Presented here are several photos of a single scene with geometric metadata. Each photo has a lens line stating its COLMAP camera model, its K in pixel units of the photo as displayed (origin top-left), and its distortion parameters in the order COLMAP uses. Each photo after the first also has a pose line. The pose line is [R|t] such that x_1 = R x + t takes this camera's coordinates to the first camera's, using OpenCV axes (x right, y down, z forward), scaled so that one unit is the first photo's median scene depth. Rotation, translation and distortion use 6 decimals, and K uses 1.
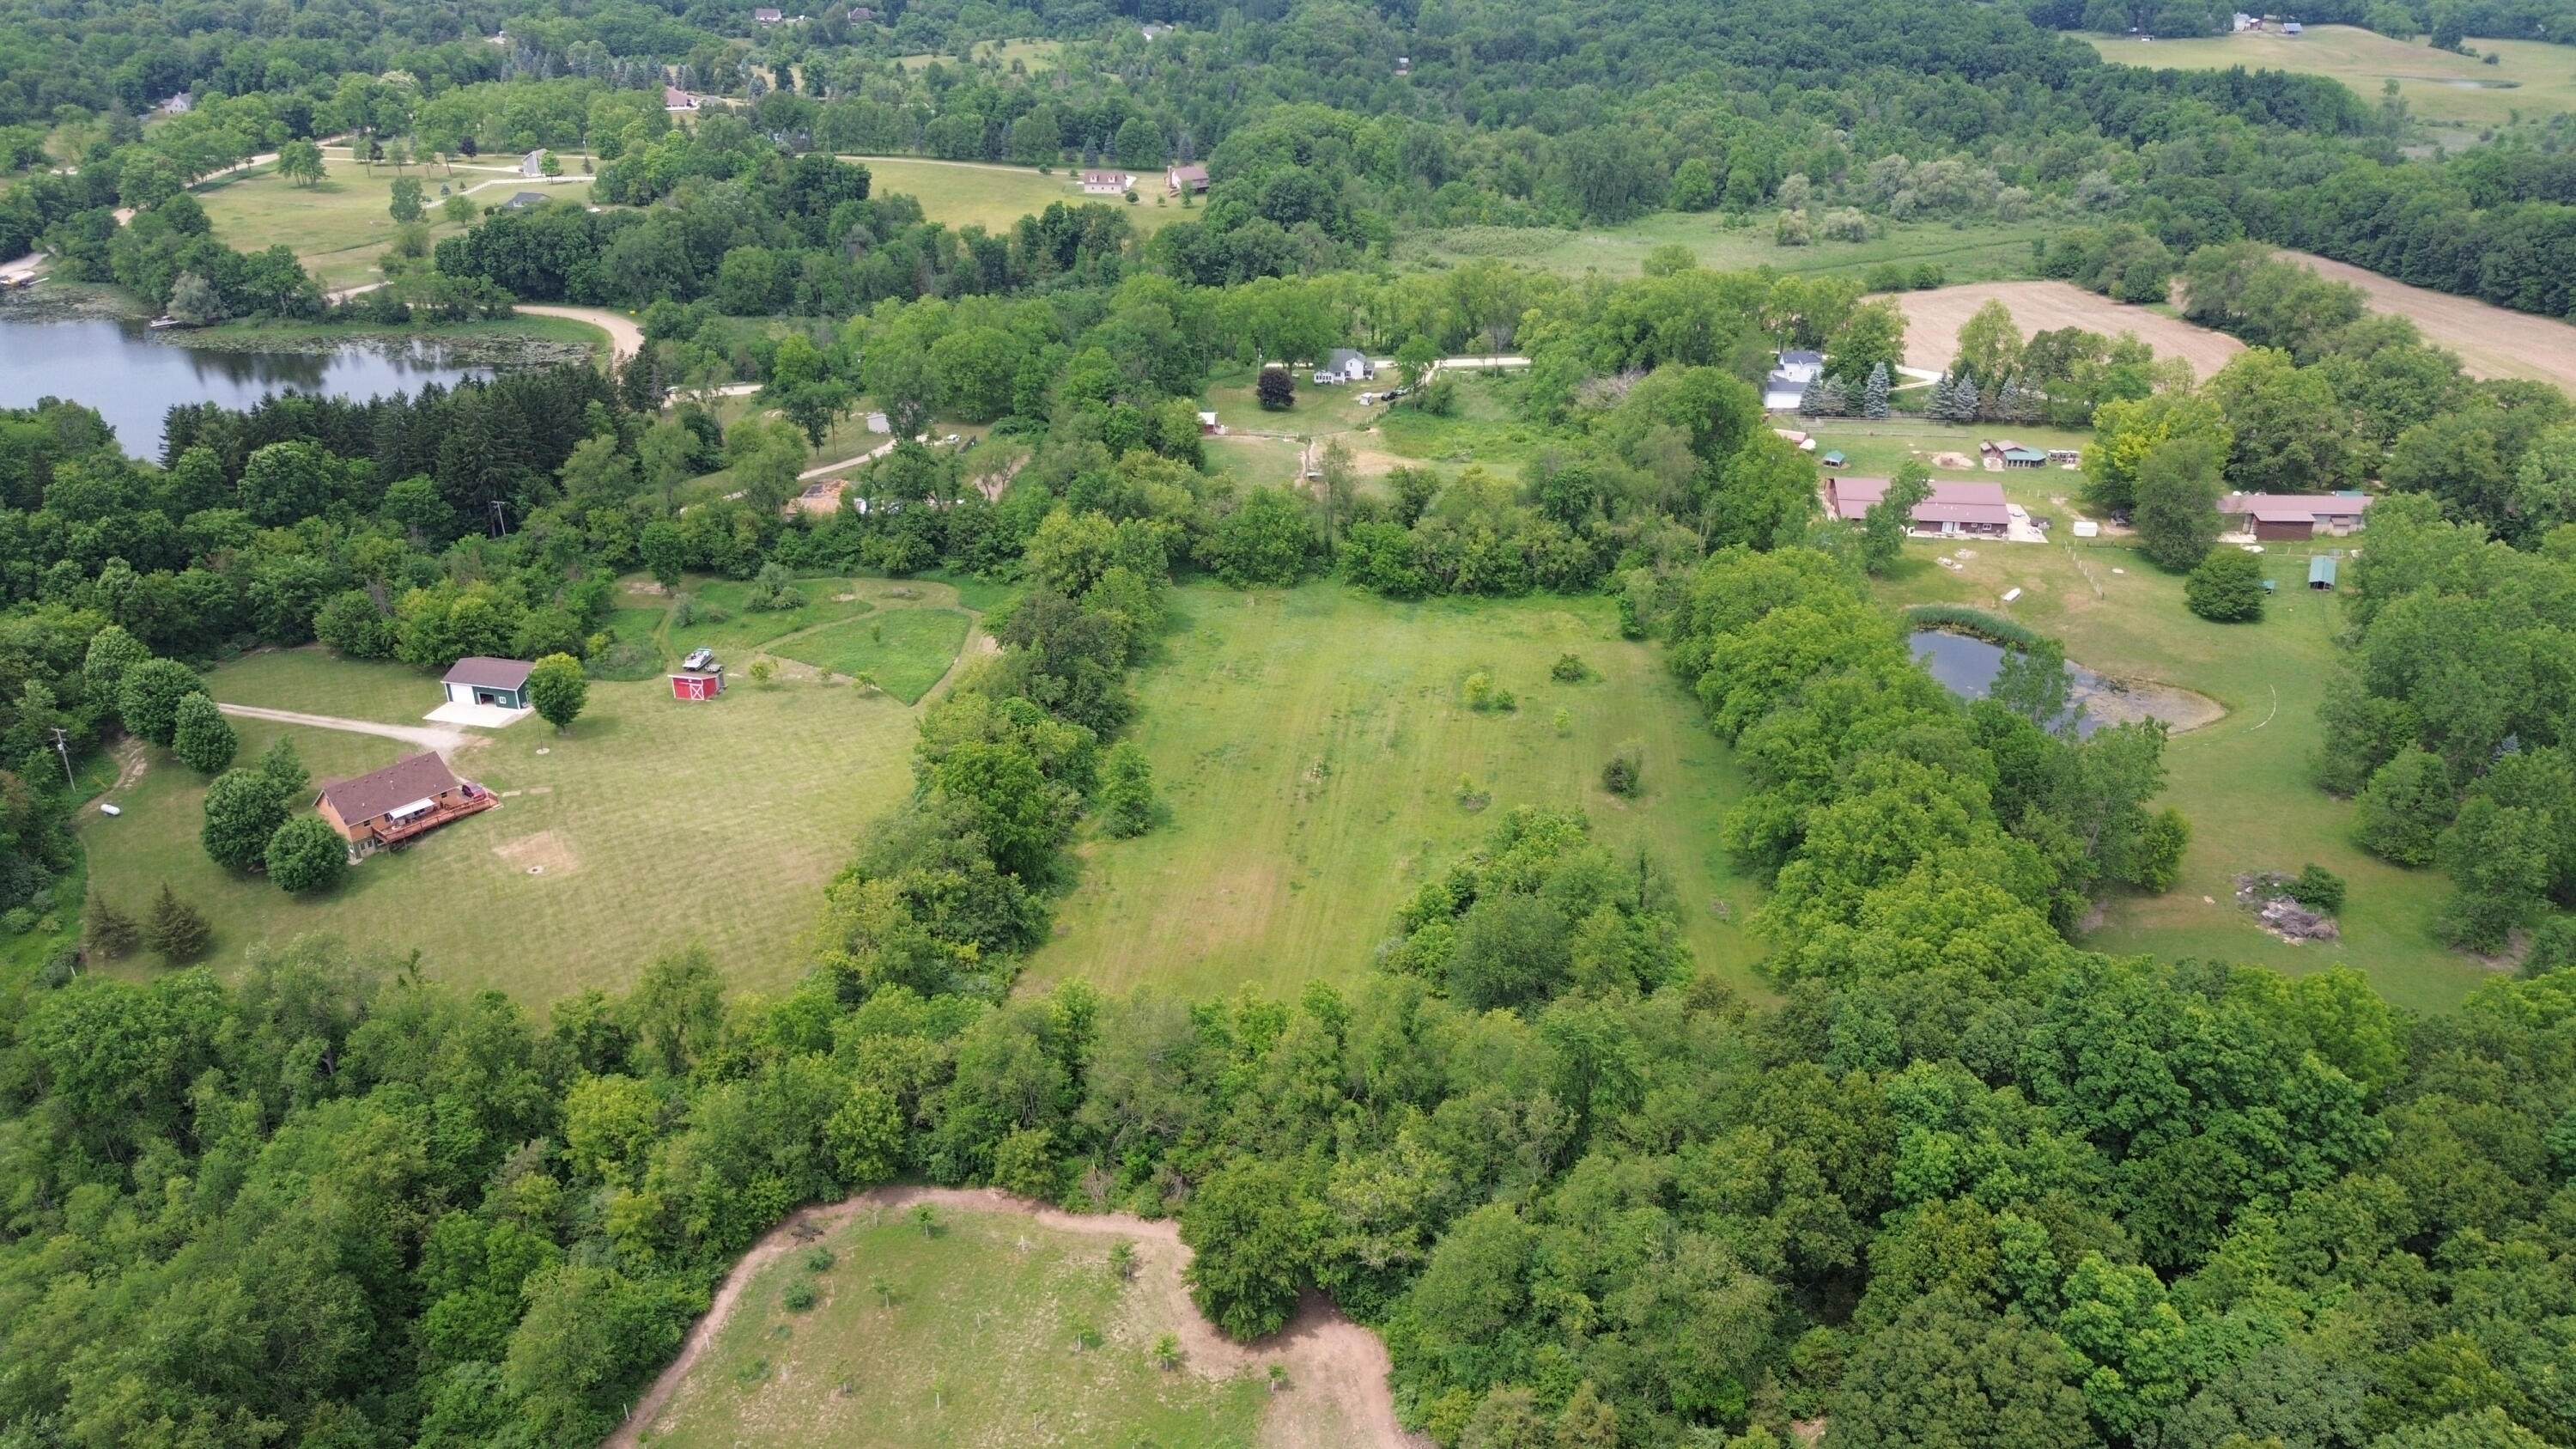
lens RADIAL K [[1835.1, 0, 1286.6], [0, 1835.1, 732.6], [0, 0, 1]] dist [0.041976, -0.014519]
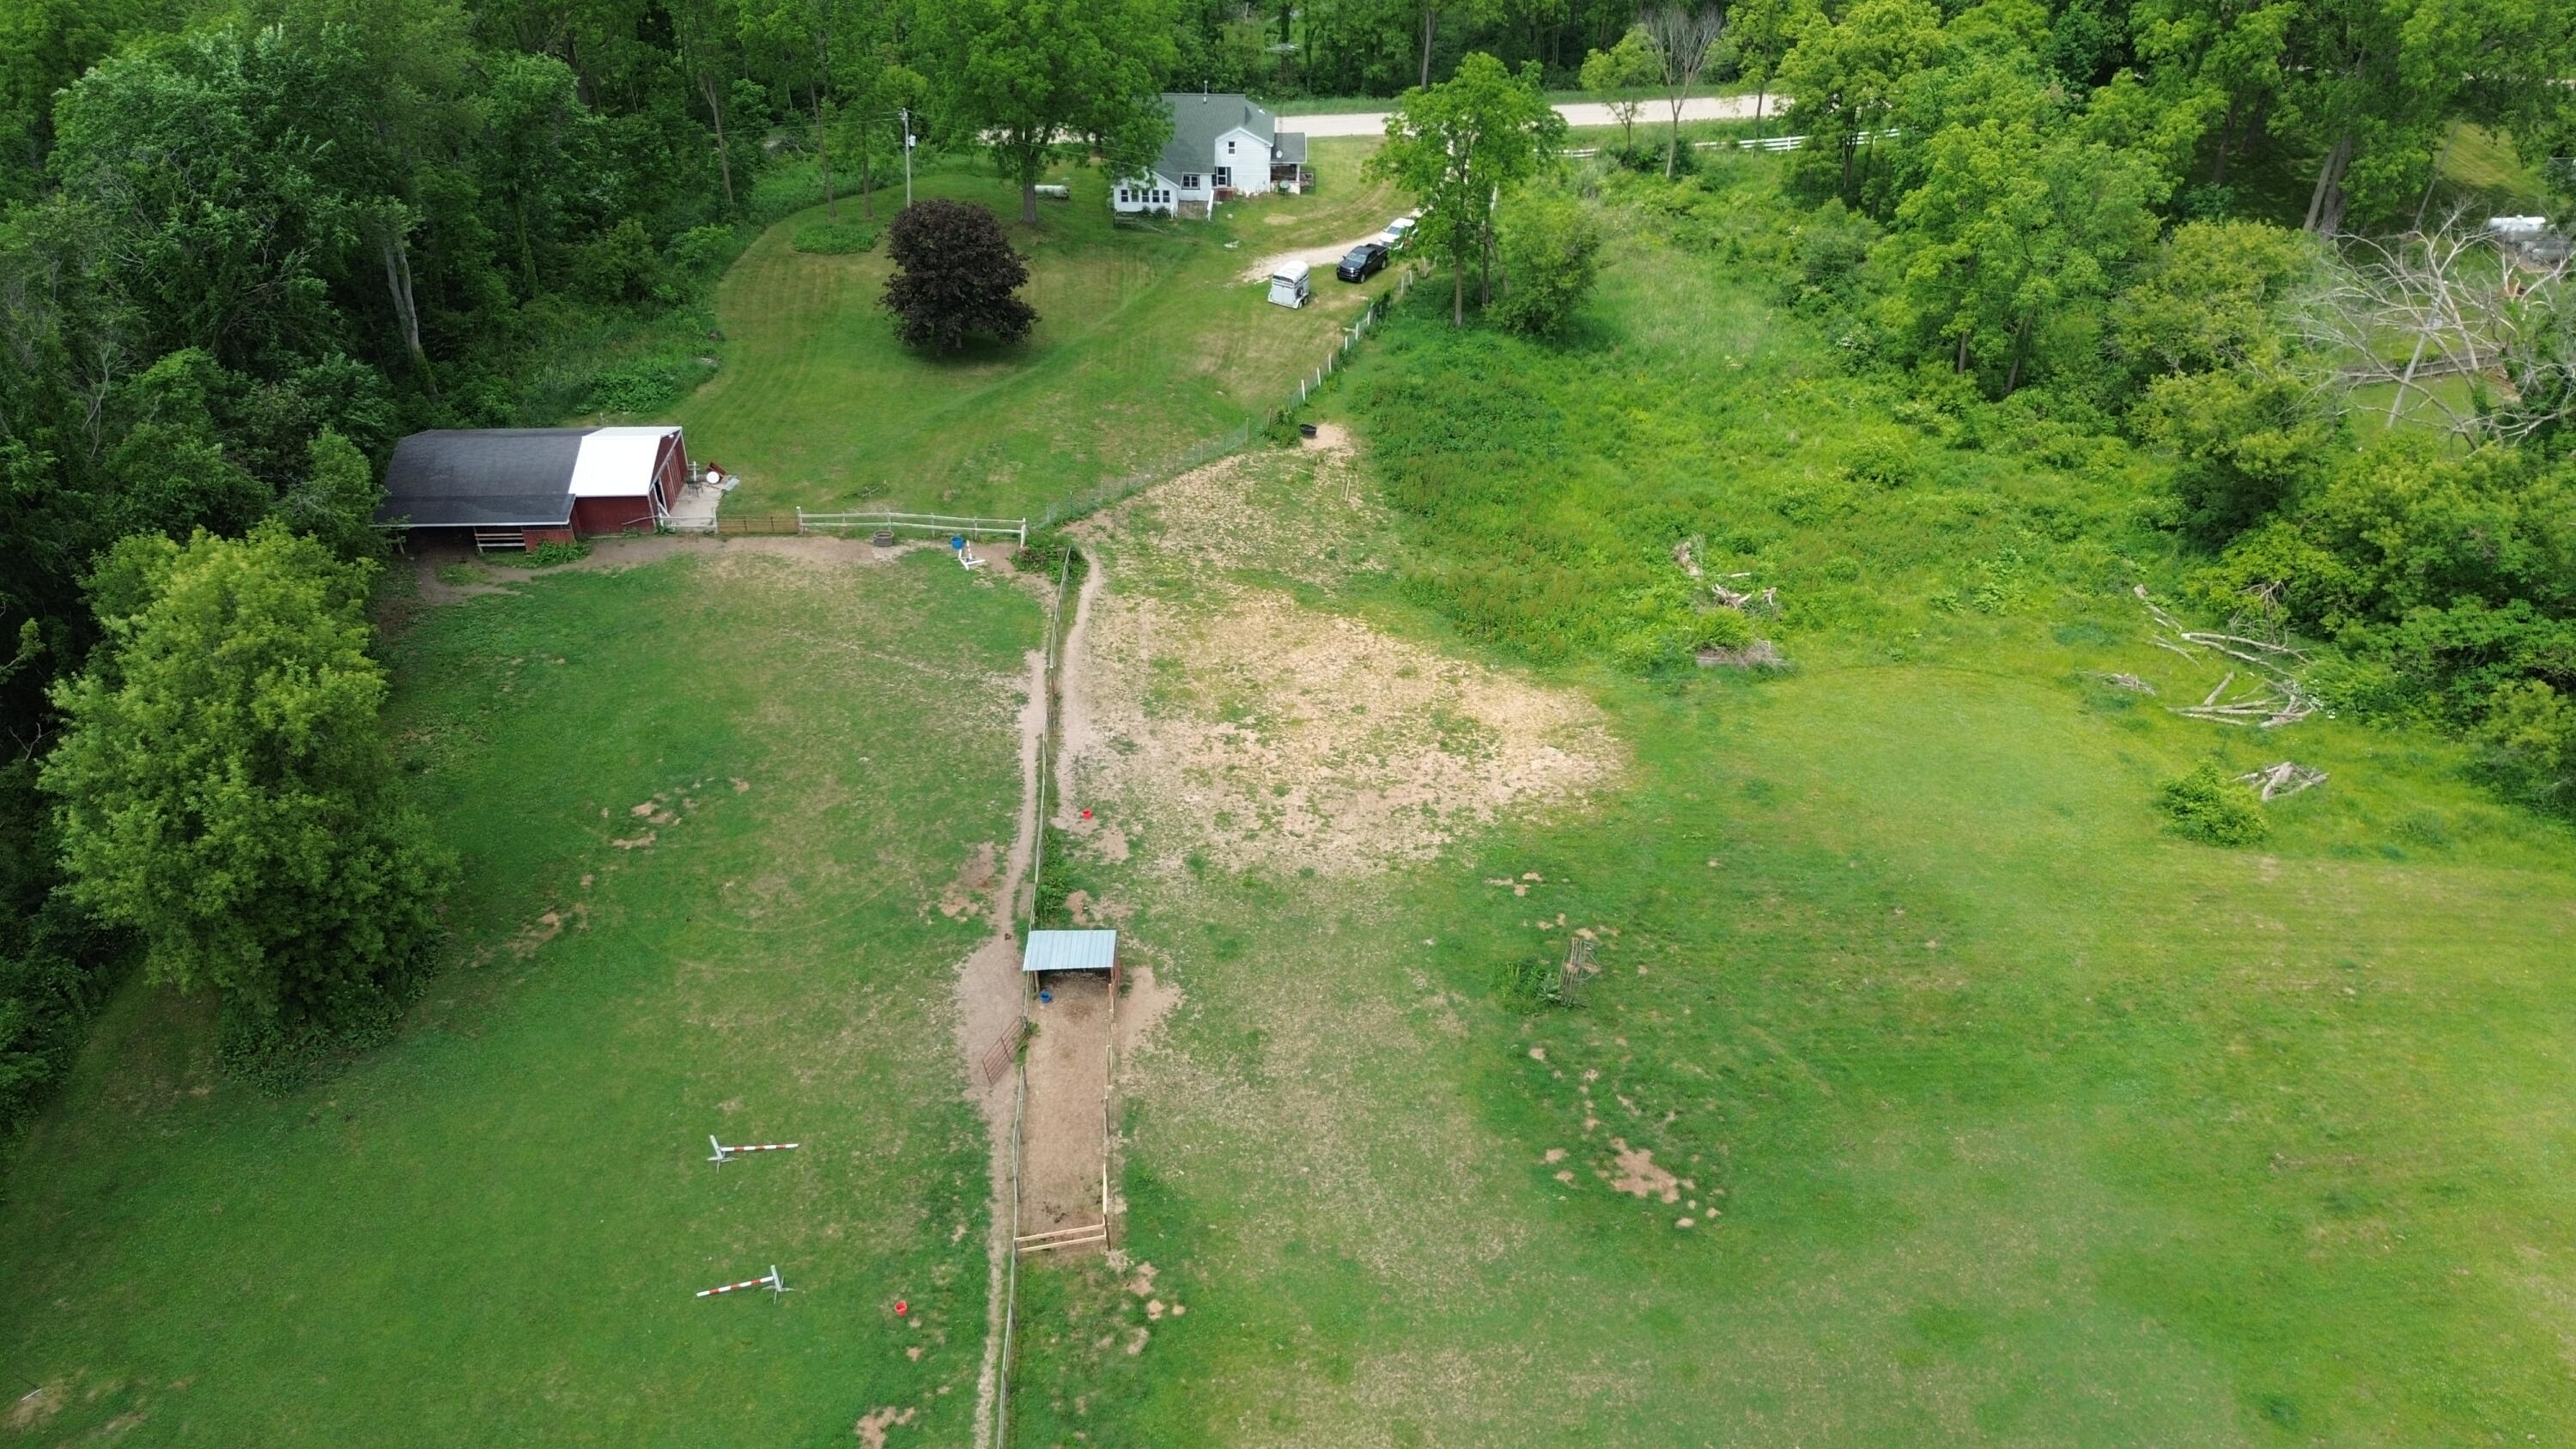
lens RADIAL K [[1835.1, 0, 1304.4], [0, 1835.1, 712.0], [0, 0, 1]] dist [0.041976, -0.014519]
pose [[0.996666, -0.045388, 0.067798, 0.029726], [0.034102, 0.986655, 0.159212, -0.211045], [-0.074119, -0.156369, 0.984914, 0.920664]]
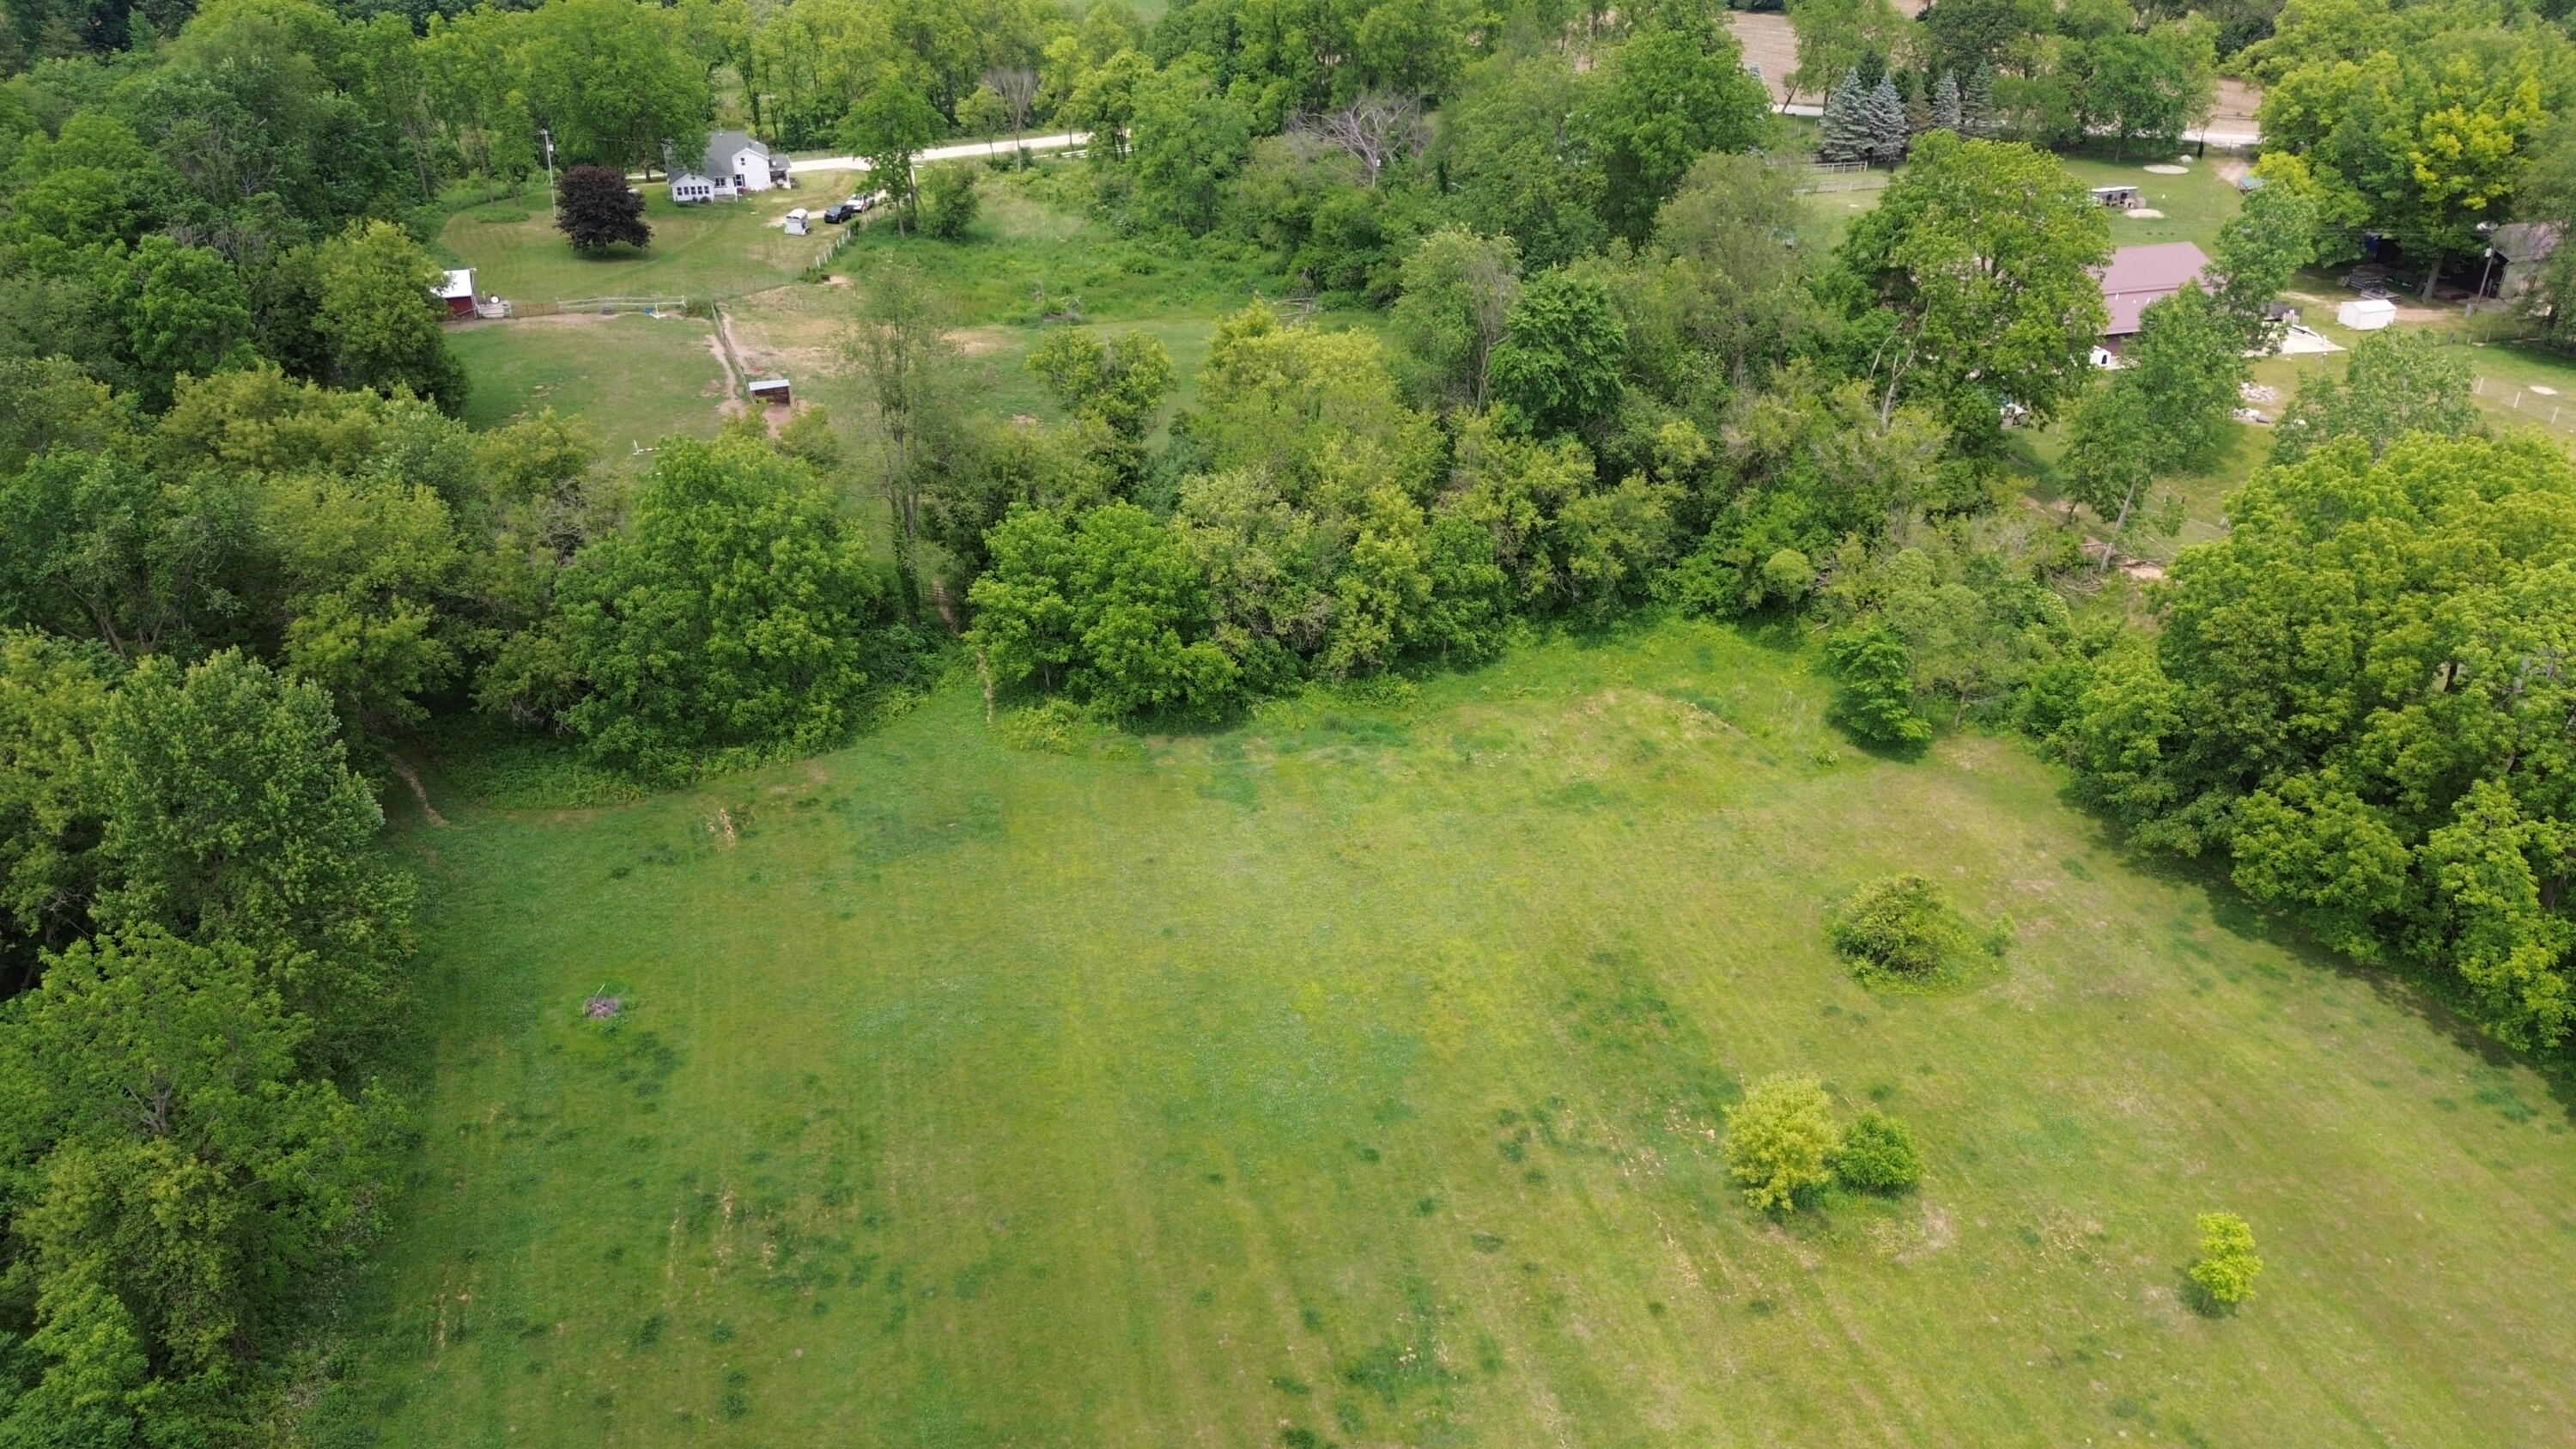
lens RADIAL K [[1835.1, 0, 1291.9], [0, 1835.1, 723.7], [0, 0, 1]] dist [0.041976, -0.014519]
pose [[0.926235, -0.179285, 0.331581, -0.028515], [0.159621, 0.983438, 0.085857, -0.093505], [-0.341482, -0.026596, 0.939512, 0.641936]]
